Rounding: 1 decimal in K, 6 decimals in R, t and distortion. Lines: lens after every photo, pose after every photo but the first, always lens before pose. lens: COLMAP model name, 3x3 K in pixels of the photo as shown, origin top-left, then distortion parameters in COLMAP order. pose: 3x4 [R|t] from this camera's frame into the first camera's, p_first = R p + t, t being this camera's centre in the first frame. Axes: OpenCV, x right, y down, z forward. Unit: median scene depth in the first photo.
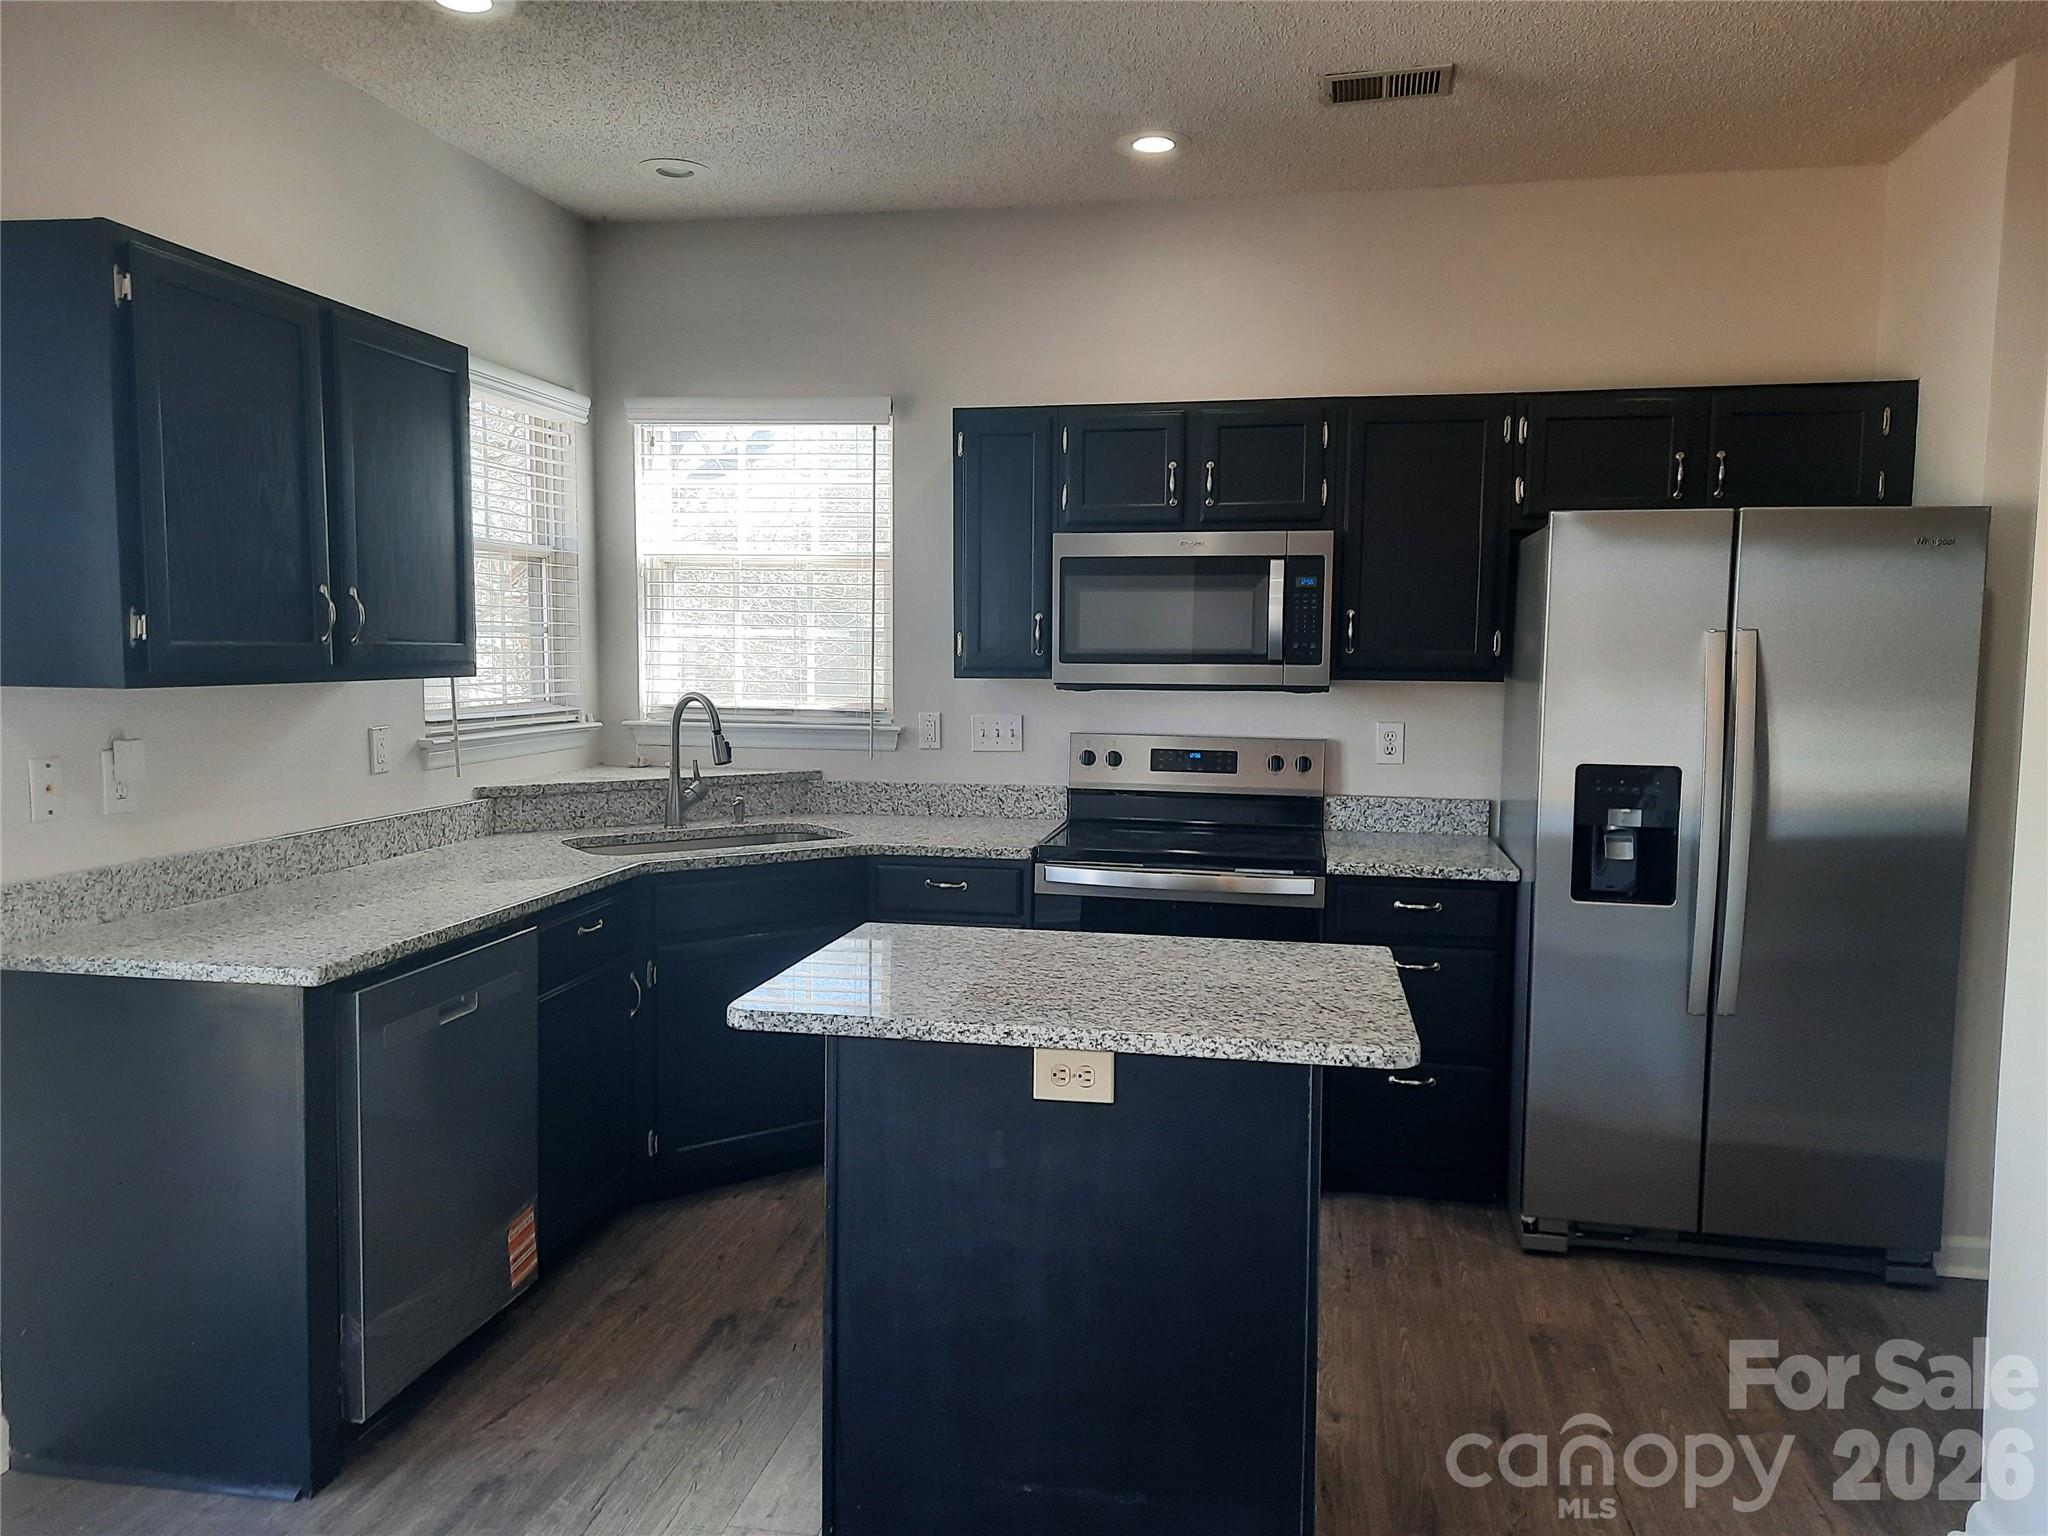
lens RADIAL K [[1474.9, 0, 1020.5], [0, 1474.9, 766.8], [0, 0, 1]] dist [0.038565, -0.041686]
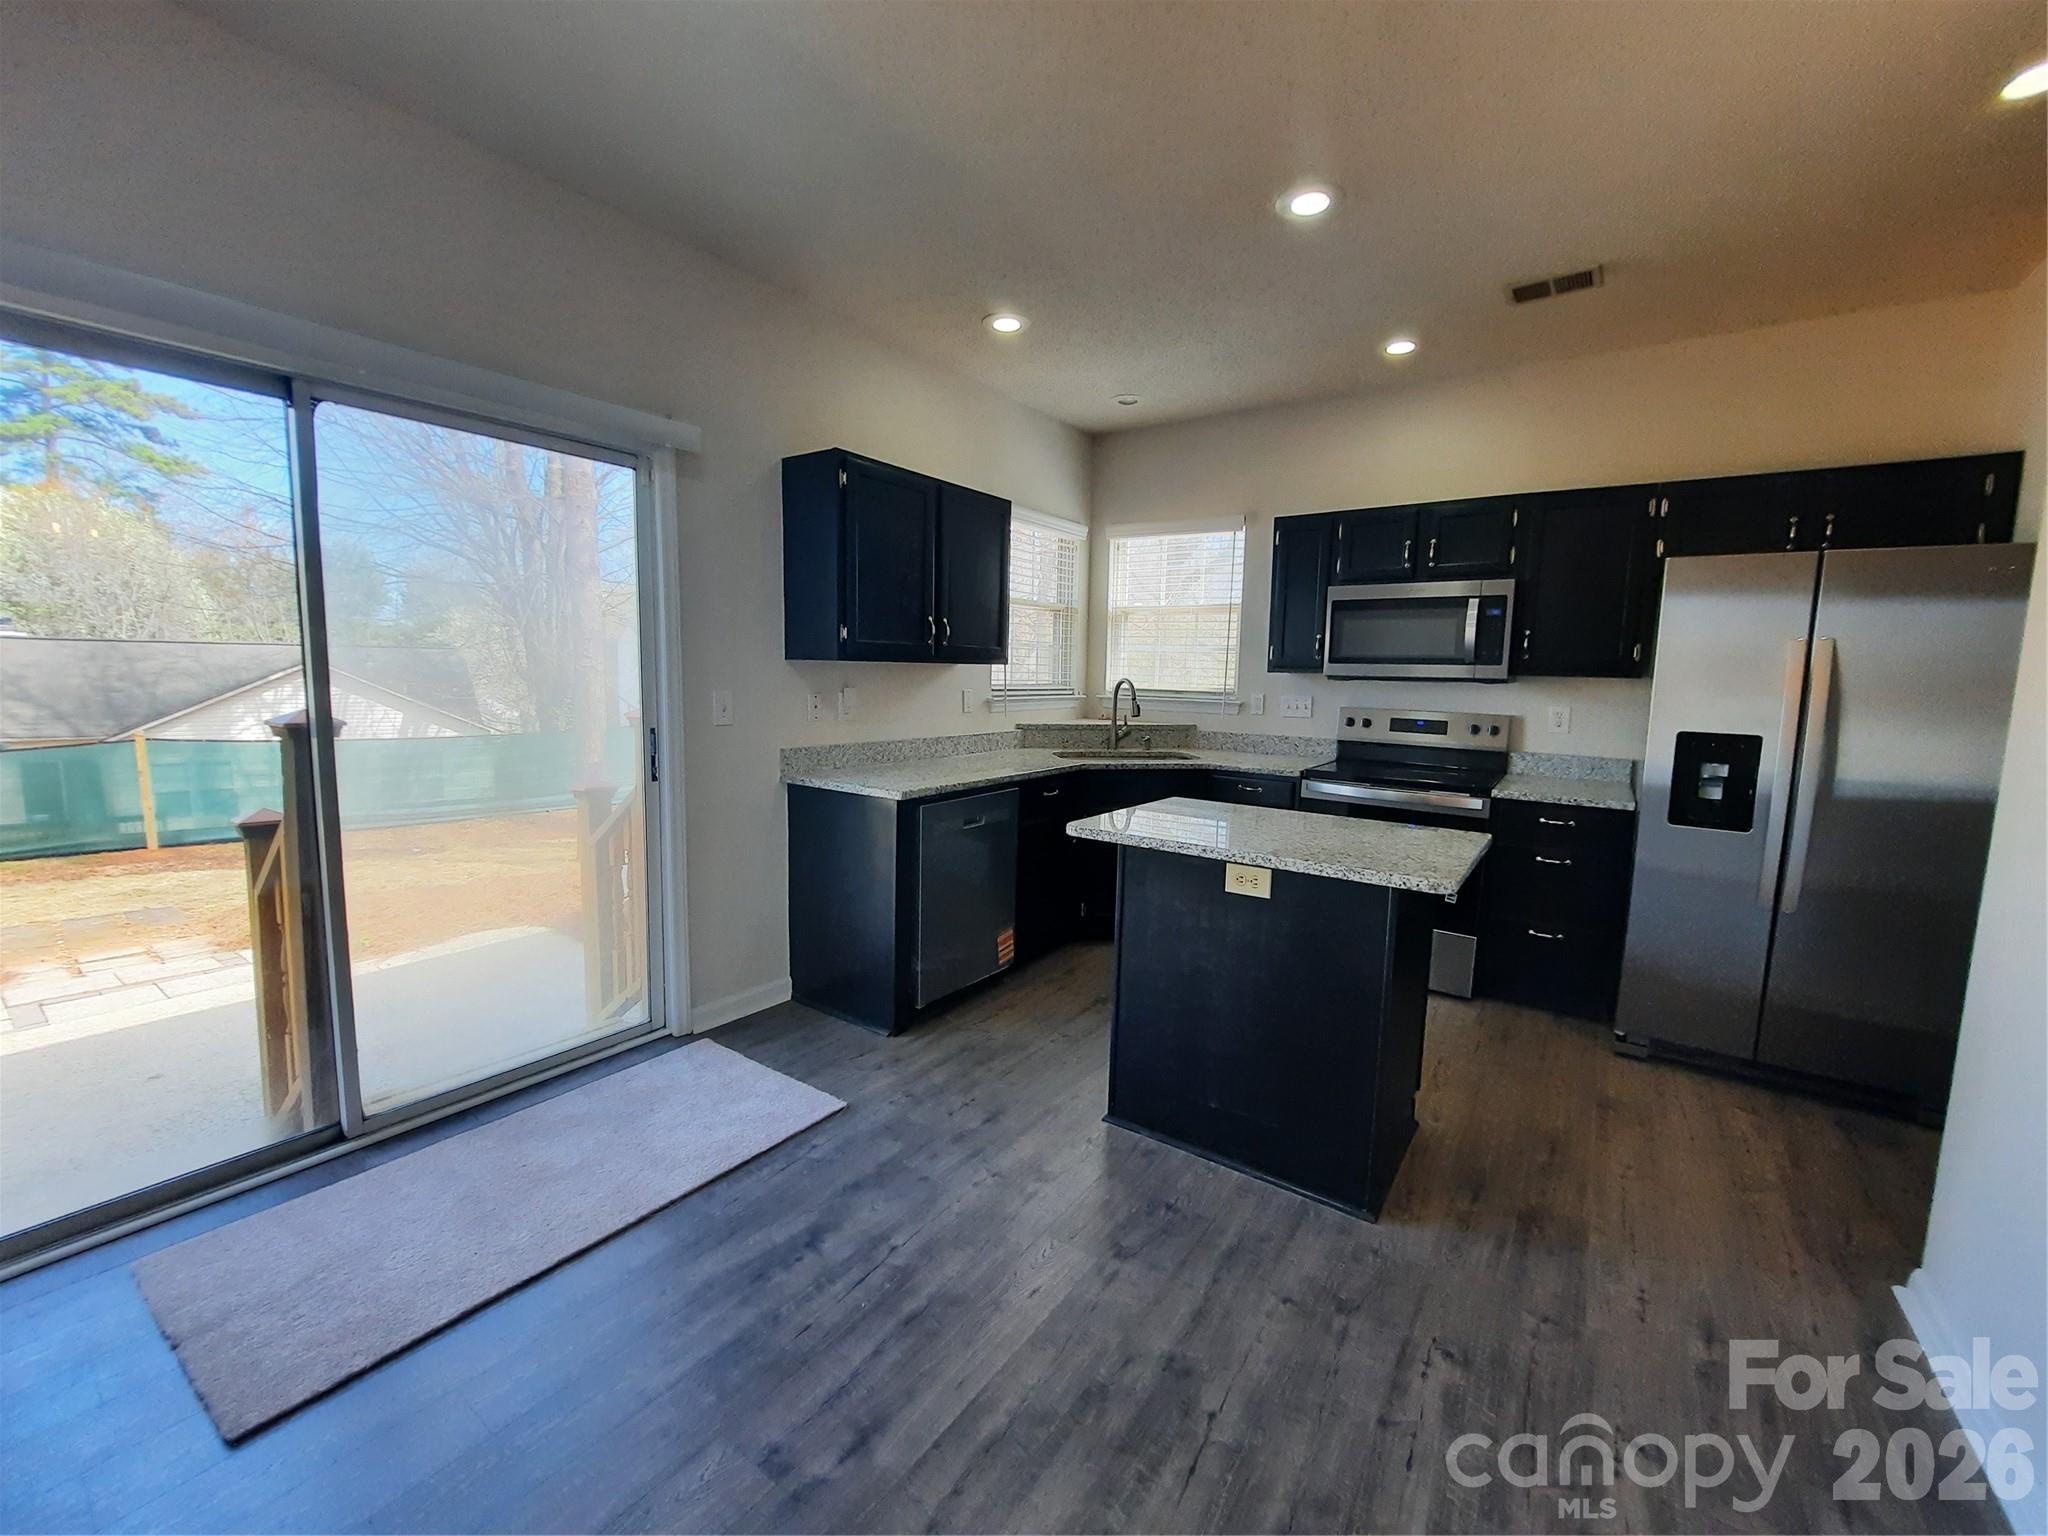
lens RADIAL K [[810.5, 0, 1026.4], [0, 810.5, 759.7], [0, 0, 1]] dist [-0.008704, -0.002639]
pose [[0.909745, 0.057219, -0.411206, 0.106151], [-0.047148, 0.998288, 0.034601, 0.025900], [0.412482, -0.012090, 0.910885, 0.008026]]
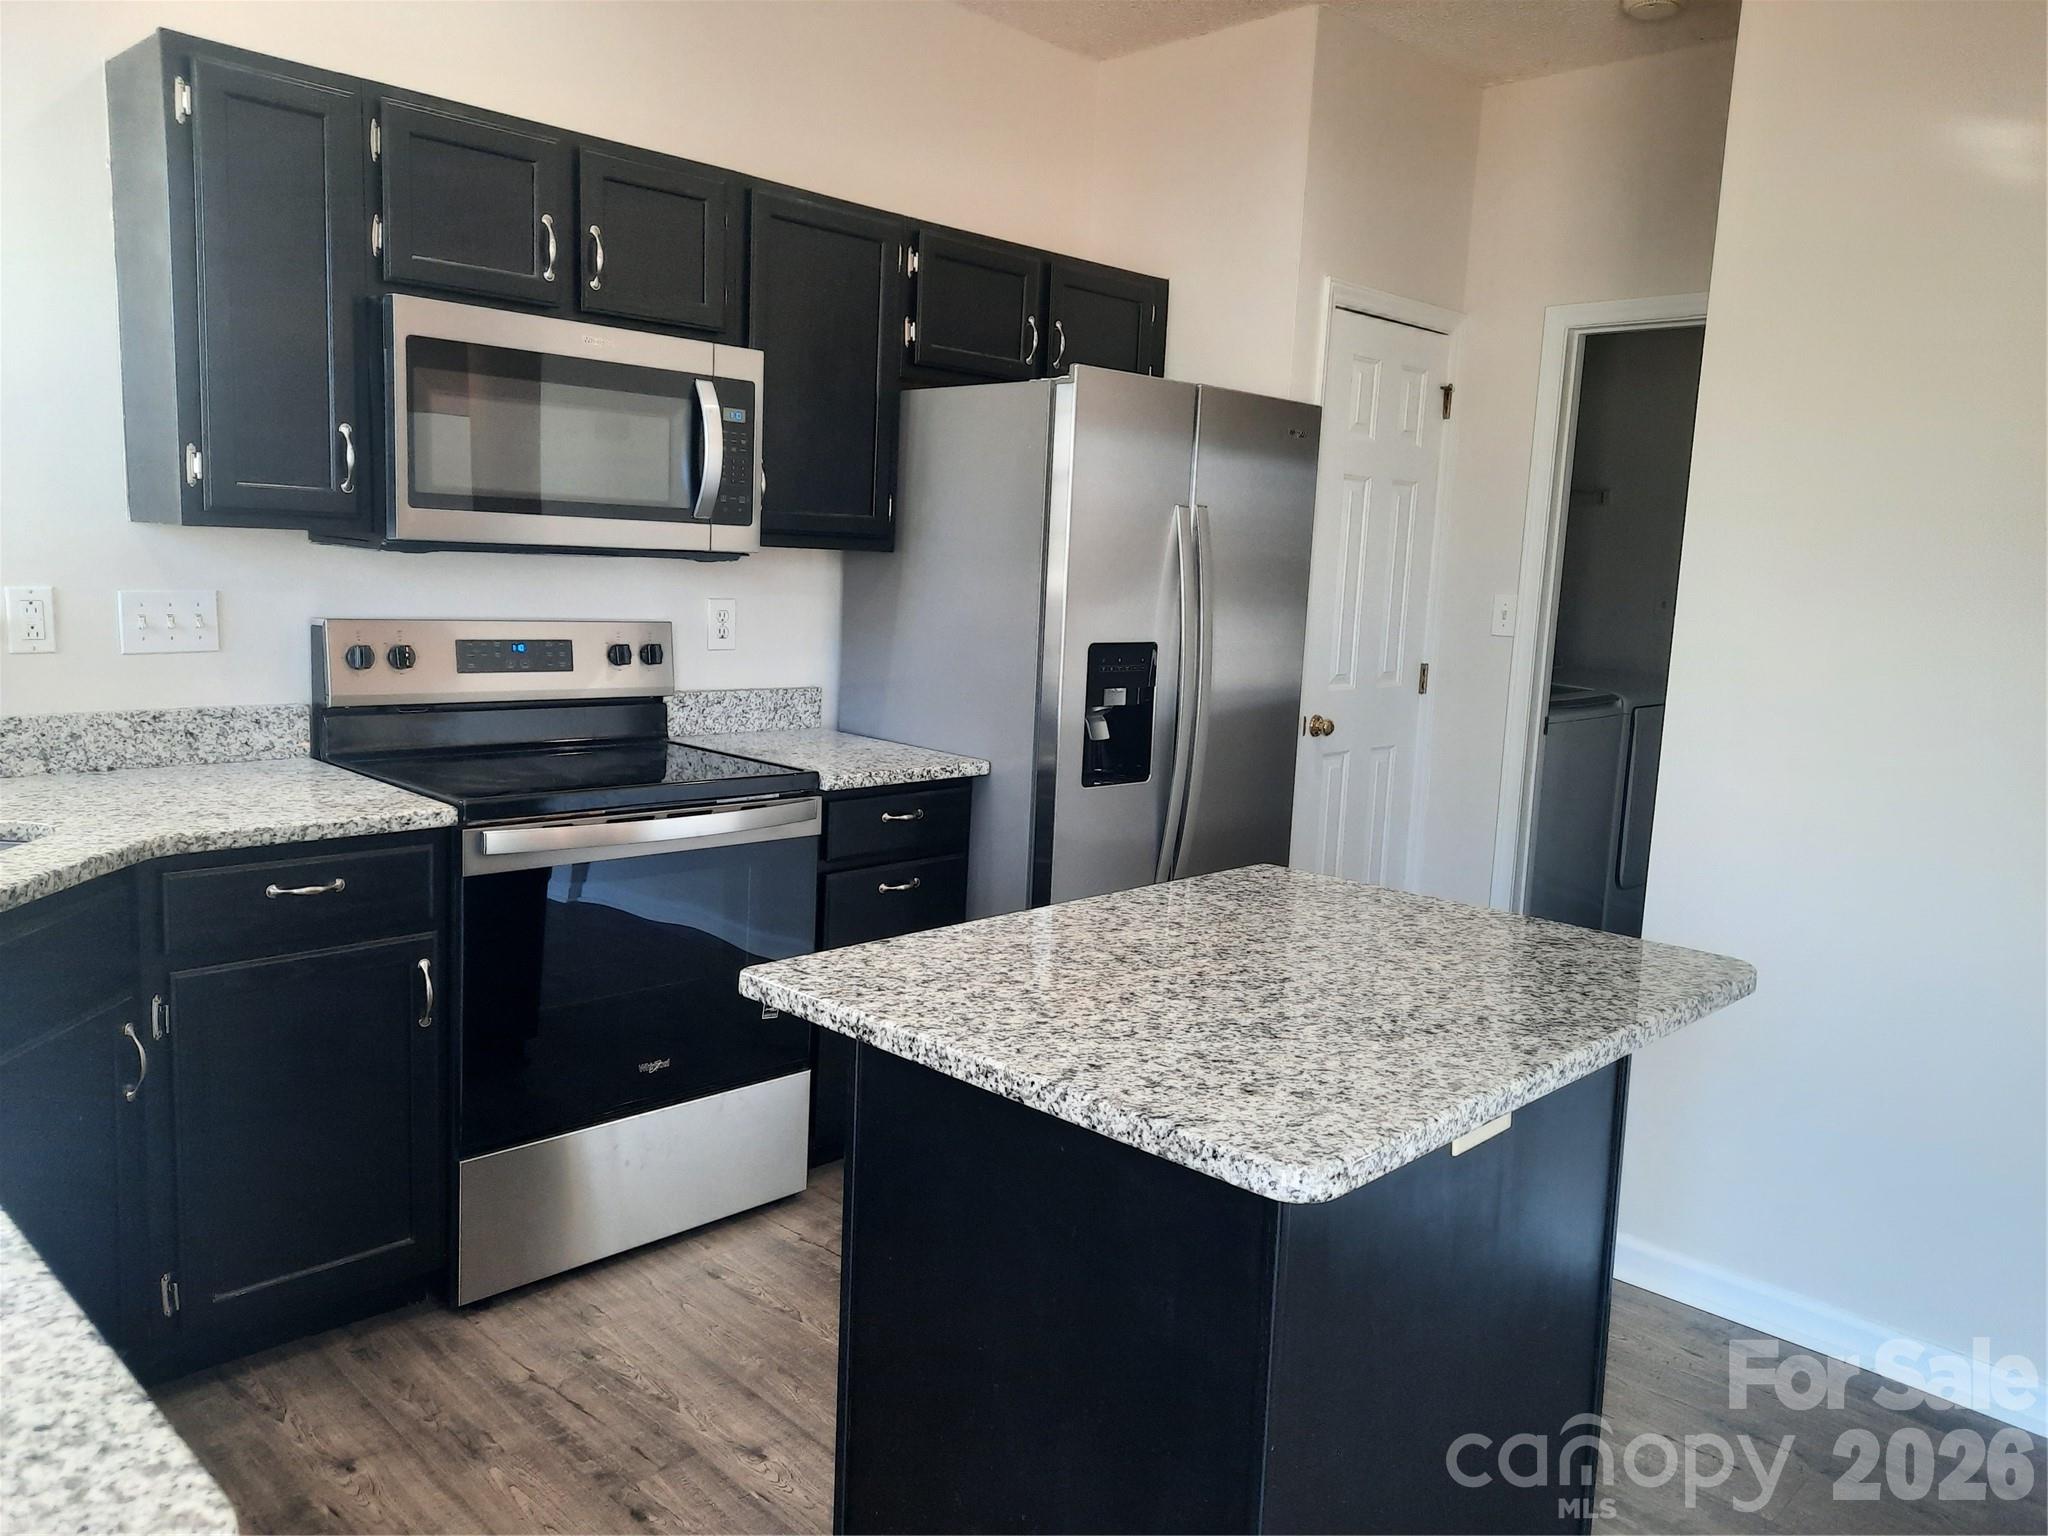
lens RADIAL K [[1474.9, 0, 1038.0], [0, 1474.9, 749.8], [0, 0, 1]] dist [0.038565, -0.041686]
pose [[0.553636, -0.093708, 0.827469, -0.381919], [0.030049, 0.995250, 0.092603, -0.019751], [-0.832216, -0.026404, 0.553822, 0.456823]]
